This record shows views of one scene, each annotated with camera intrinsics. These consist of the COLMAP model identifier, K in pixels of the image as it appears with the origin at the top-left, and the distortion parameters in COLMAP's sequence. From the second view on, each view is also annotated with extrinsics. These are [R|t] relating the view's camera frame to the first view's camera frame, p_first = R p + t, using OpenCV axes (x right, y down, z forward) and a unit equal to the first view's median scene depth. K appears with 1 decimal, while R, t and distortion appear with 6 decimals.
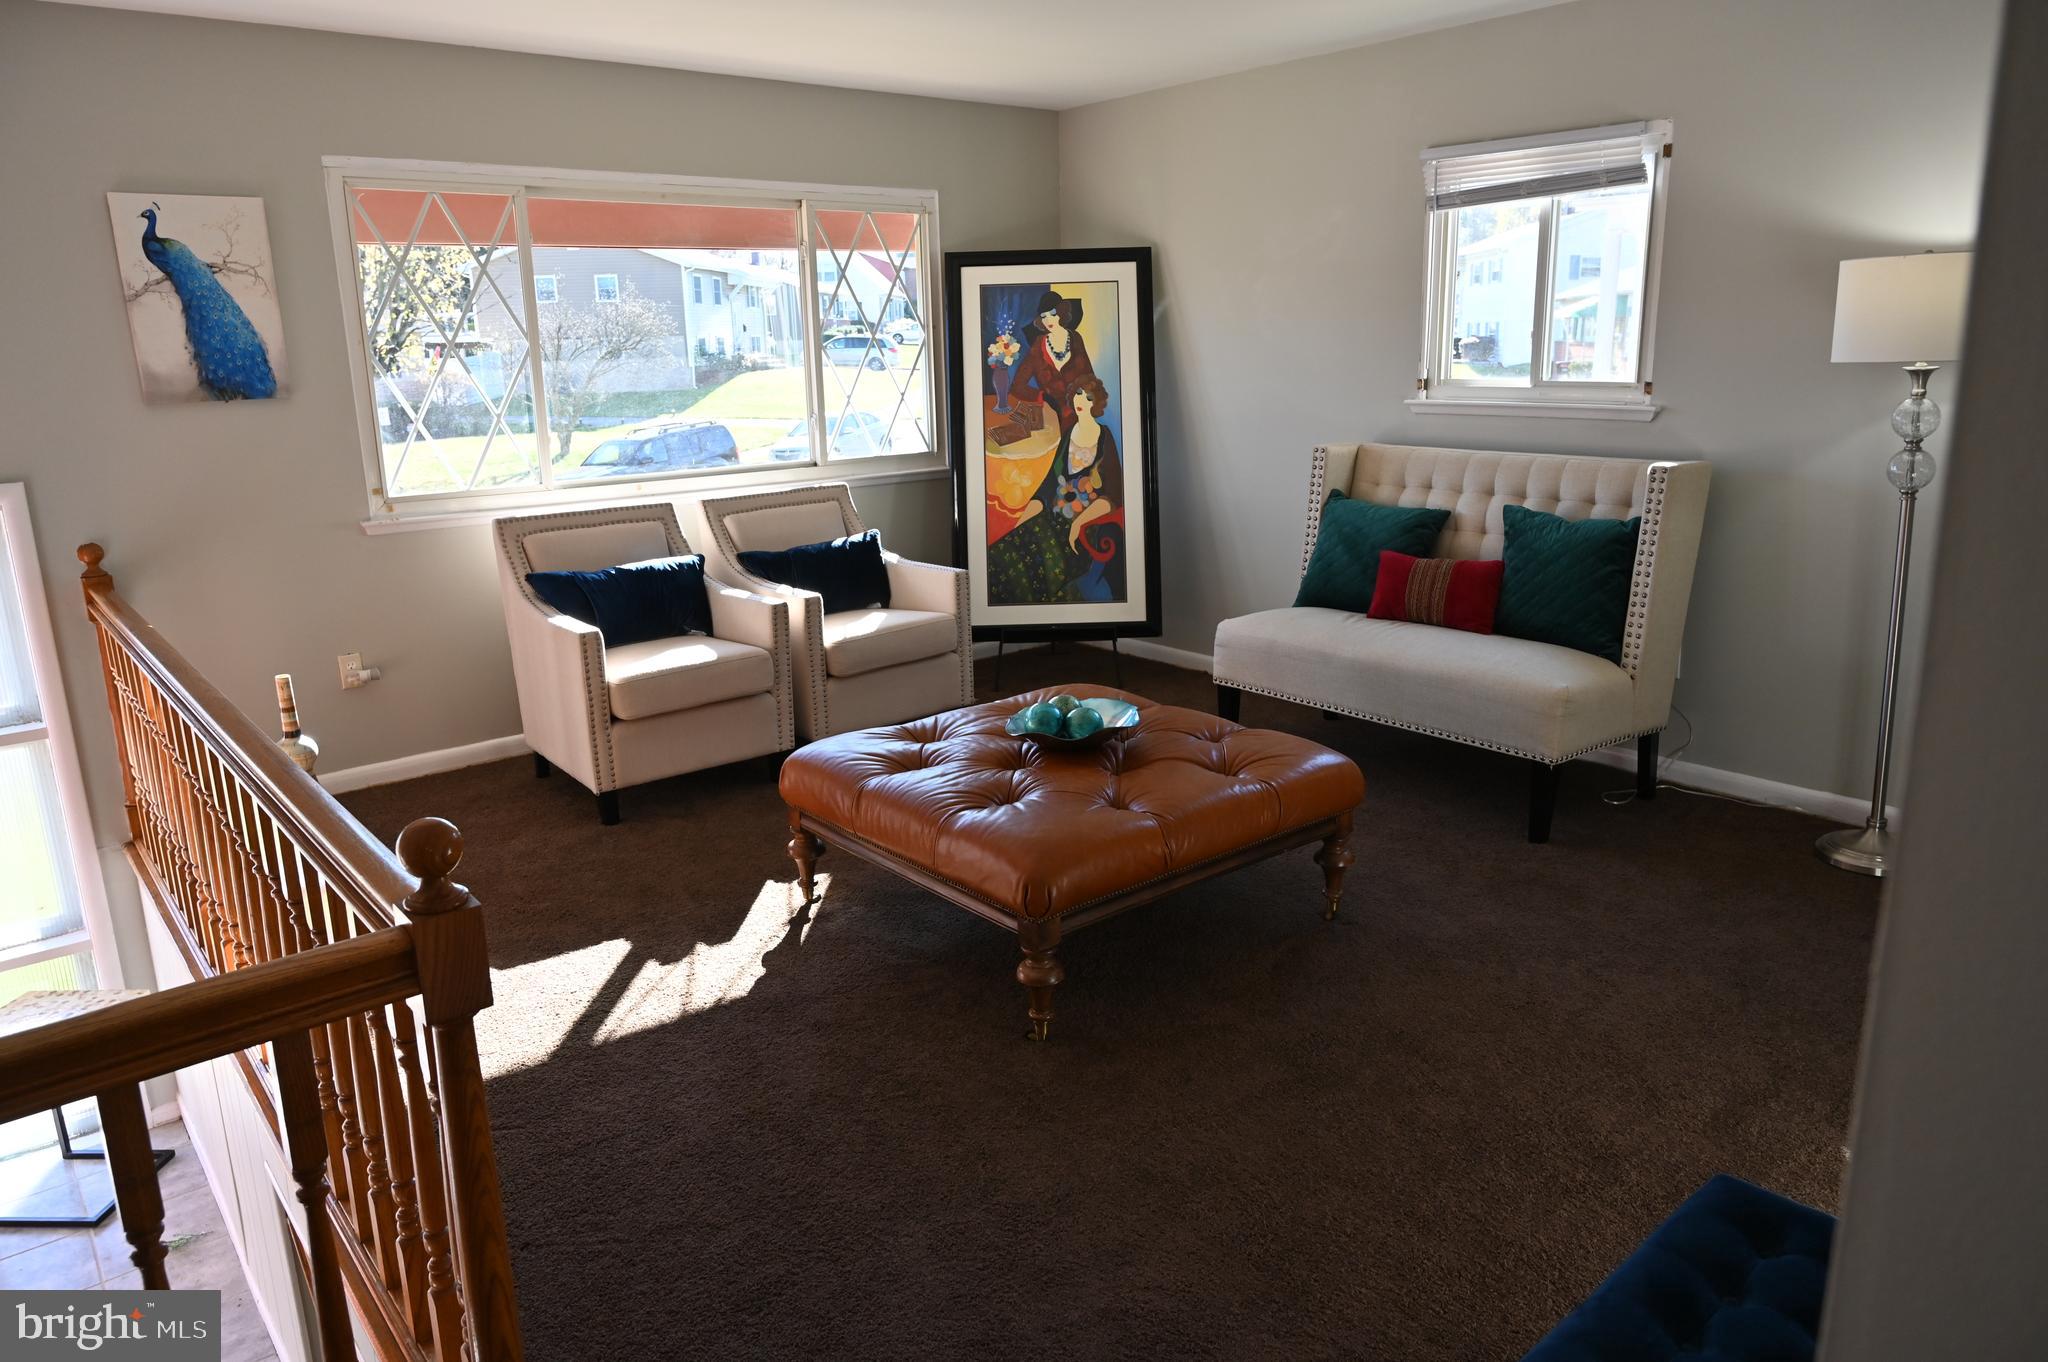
lens RADIAL K [[1345.9, 0, 1024.0], [0, 1345.9, 681.0], [0, 0, 1]] dist [-0.010433, -0.001112]
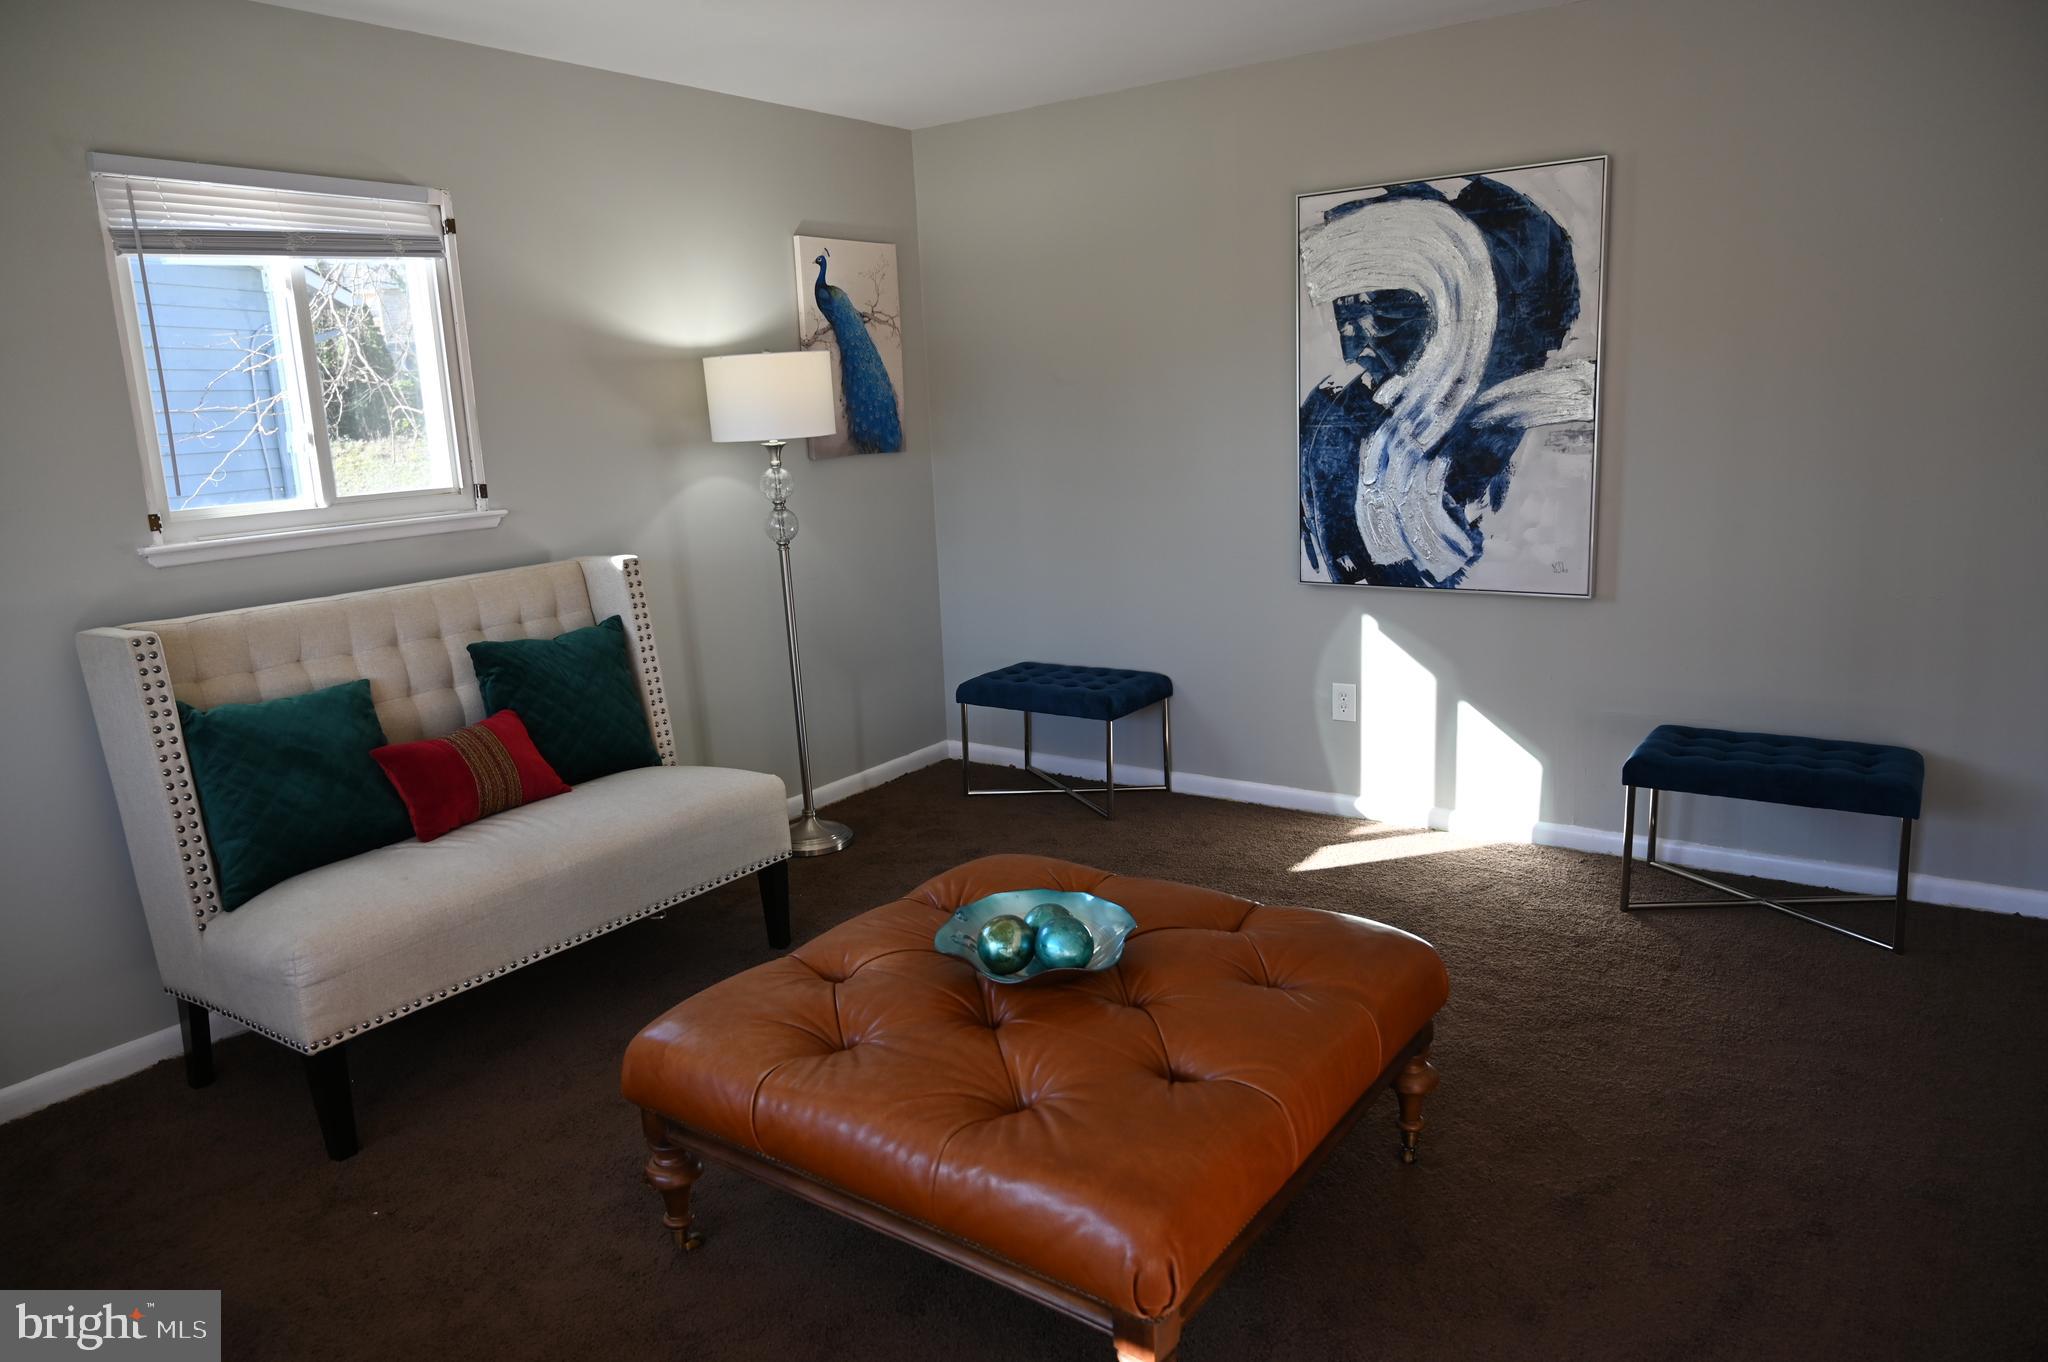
lens RADIAL K [[1361.9, 0, 1049.0], [0, 1361.9, 682.2], [0, 0, 1]] dist [-0.009982, -0.001952]
pose [[-0.268596, -0.171552, 0.947853, -0.461776], [0.284738, 0.925899, 0.248266, -0.200016], [-0.920207, 0.336573, -0.199845, 0.808205]]
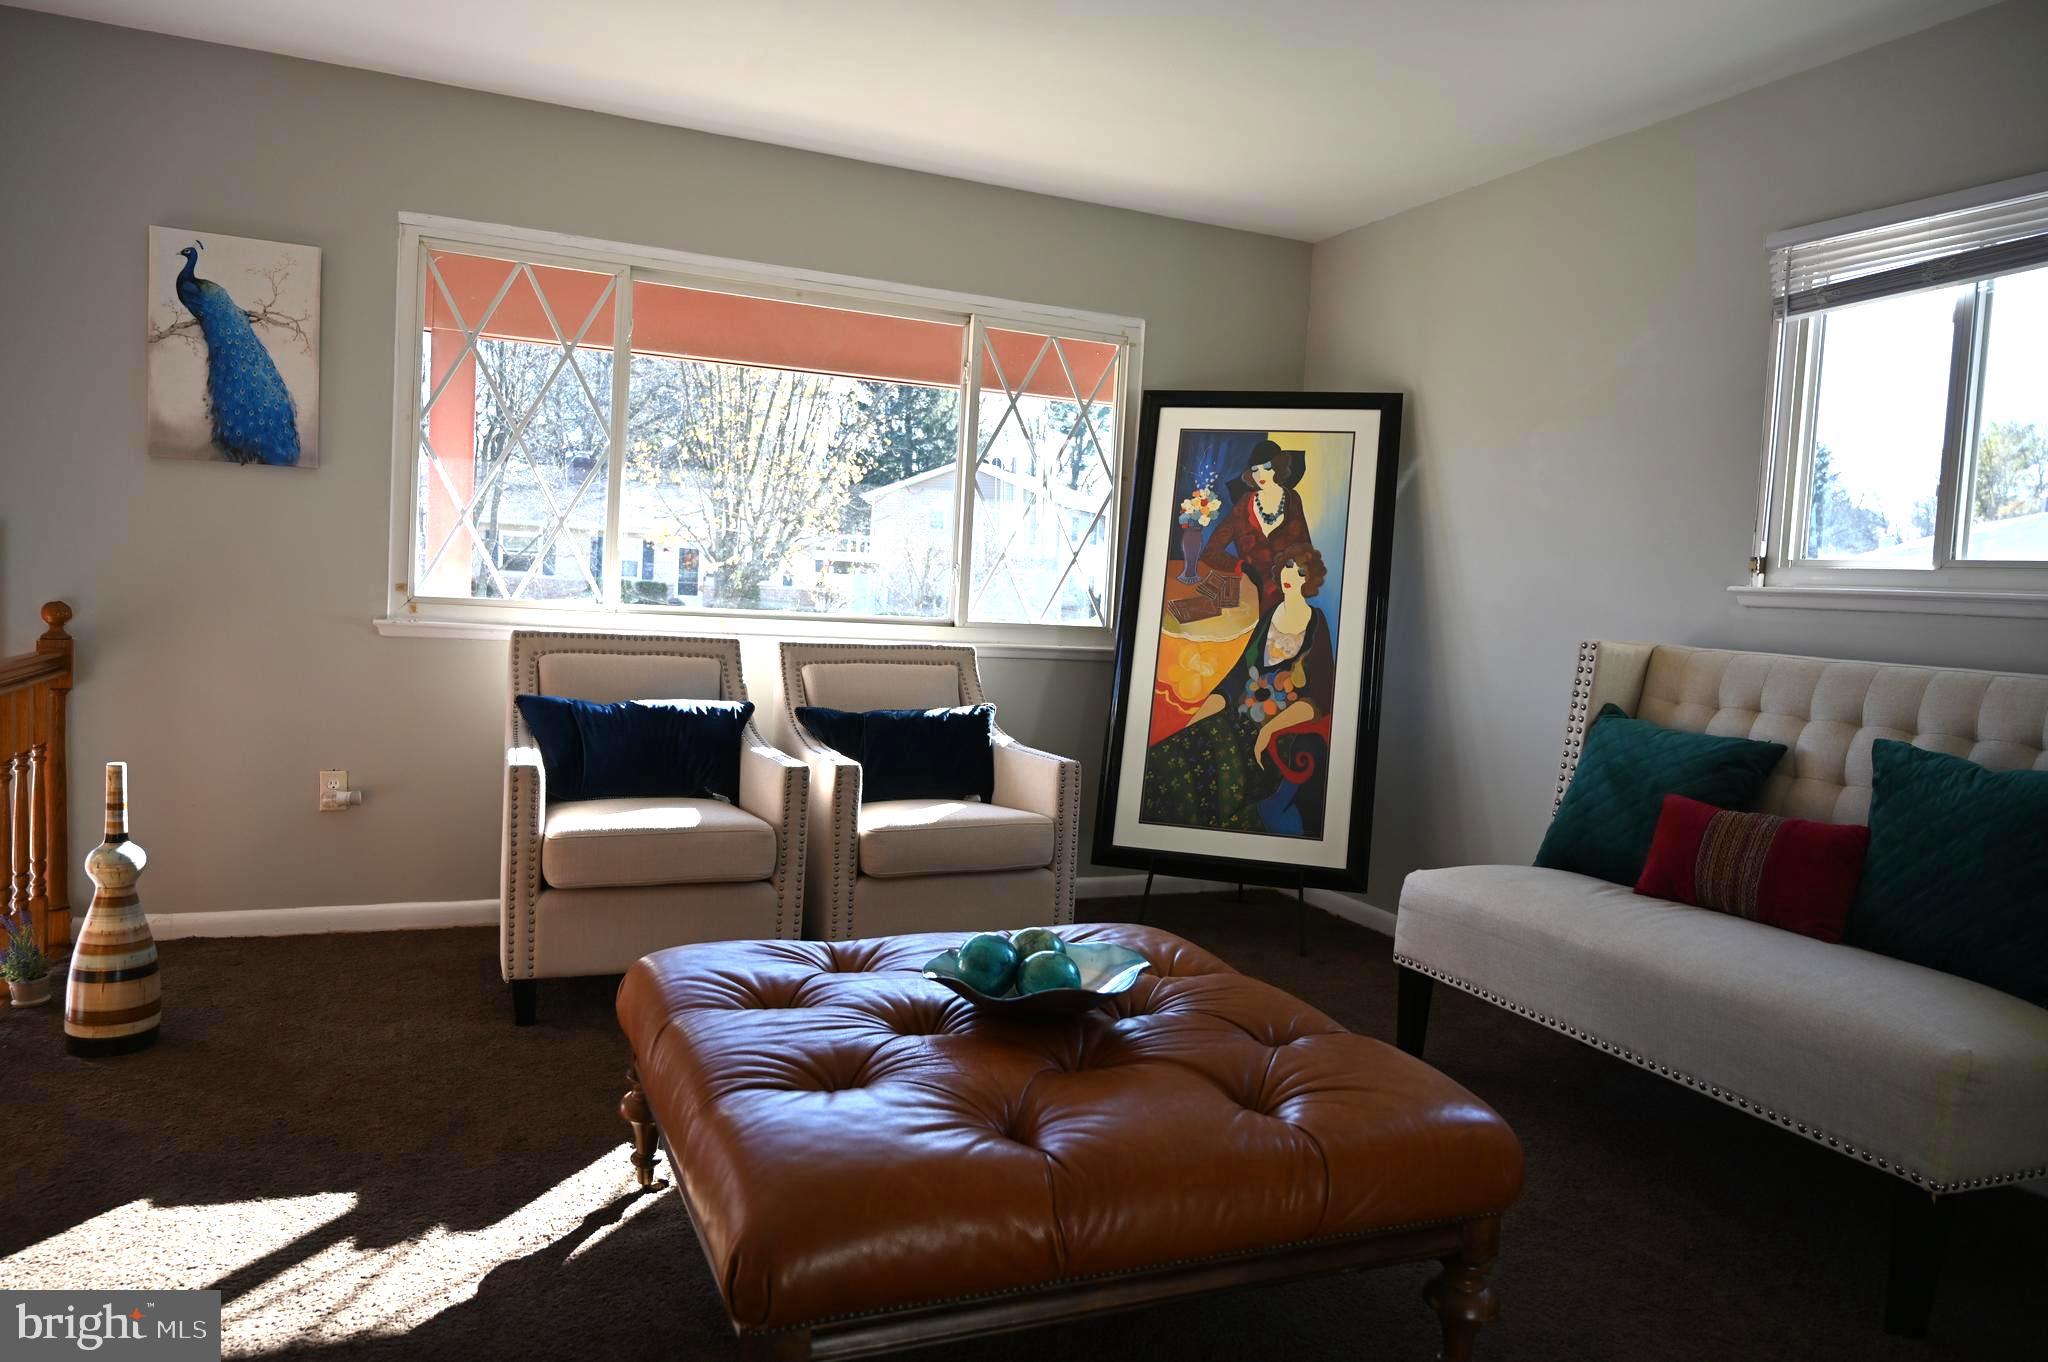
lens RADIAL K [[1345.9, 0, 1024.0], [0, 1345.9, 681.0], [0, 0, 1]] dist [-0.010433, -0.001112]
pose [[0.958191, 0.095475, -0.269729, 0.136126], [-0.143457, 0.975945, -0.164169, 0.001419], [0.247566, 0.196000, 0.948839, 0.290270]]
